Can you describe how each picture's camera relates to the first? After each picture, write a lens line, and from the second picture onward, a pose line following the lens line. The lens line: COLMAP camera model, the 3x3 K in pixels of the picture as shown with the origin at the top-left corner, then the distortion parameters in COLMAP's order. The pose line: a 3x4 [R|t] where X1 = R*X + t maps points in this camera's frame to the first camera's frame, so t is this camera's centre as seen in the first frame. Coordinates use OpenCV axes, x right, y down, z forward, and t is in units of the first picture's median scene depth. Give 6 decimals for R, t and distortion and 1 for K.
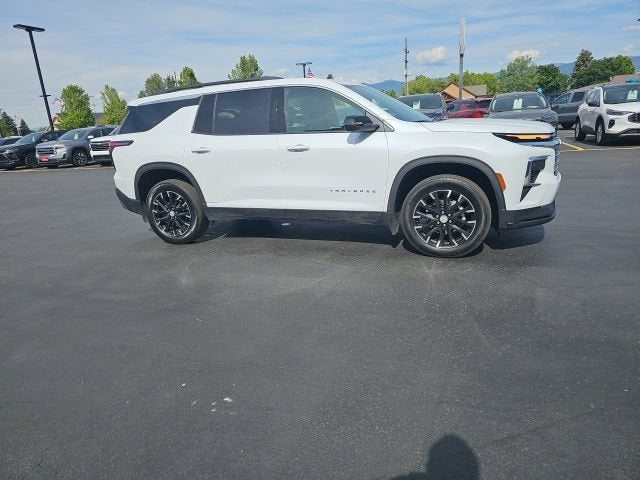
lens RADIAL K [[415.9, 0, 320.0], [0, 415.9, 240.0], [0, 0, 1]] dist [0.059182, -0.049540]
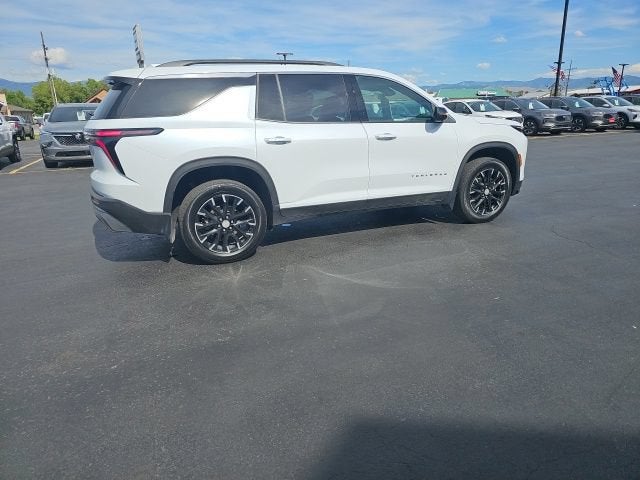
lens RADIAL K [[415.8, 0, 314.7], [0, 415.8, 242.8], [0, 0, 1]] dist [0.057503, -0.049570]
pose [[0.718617, -0.158677, 0.677061, -0.844043], [0.170727, 0.984078, 0.049425, -0.042972], [-0.674124, 0.080075, 0.734265, 0.363562]]
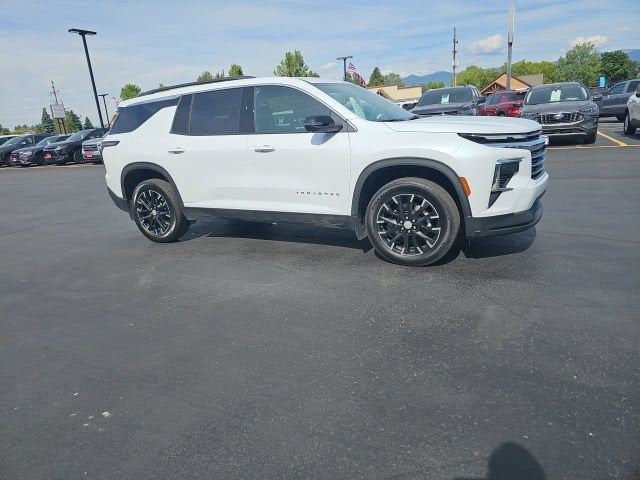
lens RADIAL K [[415.0, 0, 314.8], [0, 415.0, 235.4], [0, 0, 1]] dist [0.057657, -0.045041]
pose [[0.992769, 0.021970, -0.118014, 0.171426], [-0.021574, 0.999757, 0.004629, -0.022563], [0.118087, -0.002050, 0.993001, 0.041395]]
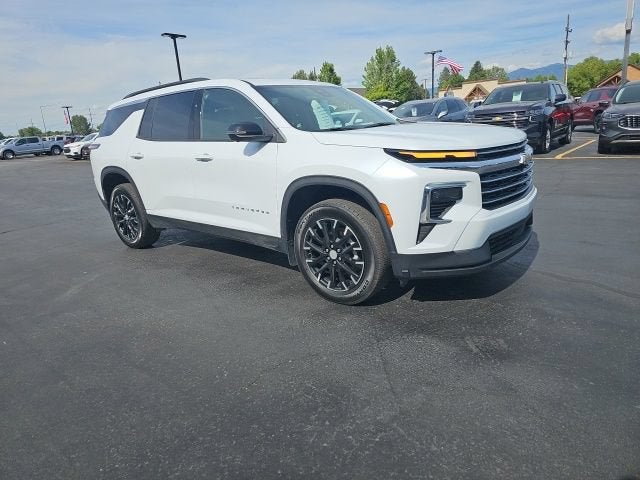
lens RADIAL K [[415.0, 0, 314.8], [0, 415.0, 235.4], [0, 0, 1]] dist [0.057657, -0.045041]
pose [[0.944636, 0.084507, -0.317050, 0.437401], [-0.081745, 0.996410, 0.022029, -0.086609], [0.317773, 0.005108, 0.948153, 0.210892]]
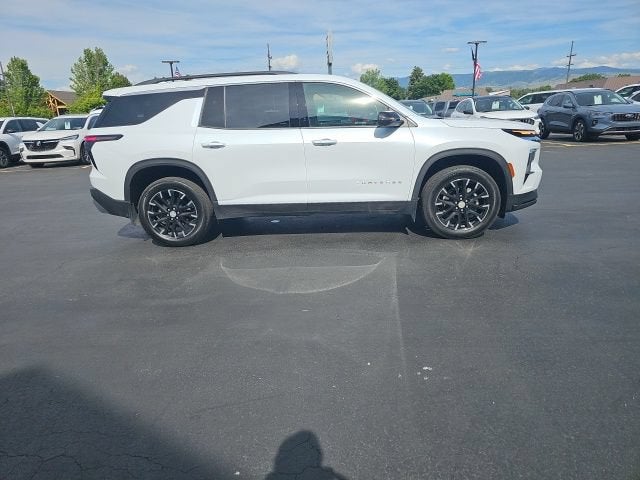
lens RADIAL K [[415.8, 0, 314.7], [0, 415.8, 242.8], [0, 0, 1]] dist [0.057503, -0.049570]
pose [[0.952844, -0.065822, 0.296235, -0.368616], [0.066602, 0.997752, 0.007472, 0.015683], [-0.296061, 0.012610, 0.955086, 0.028374]]
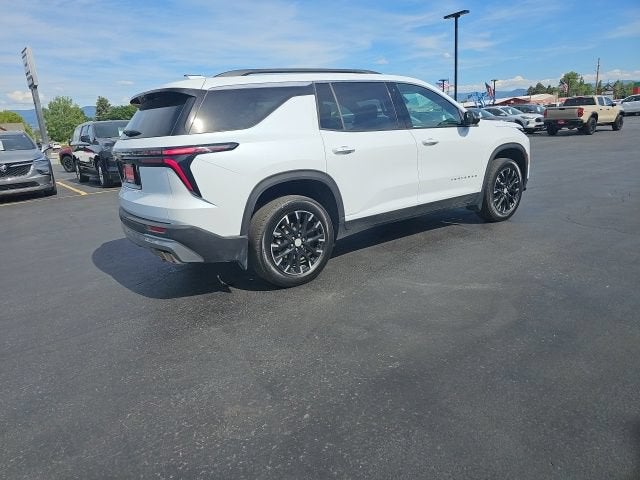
lens RADIAL K [[415.8, 0, 314.7], [0, 415.8, 242.8], [0, 0, 1]] dist [0.057503, -0.049570]
pose [[0.553725, -0.192229, 0.810208, -1.010652], [0.261499, 0.963909, 0.049978, -0.100310], [-0.790573, 0.184194, 0.584009, 0.624387]]
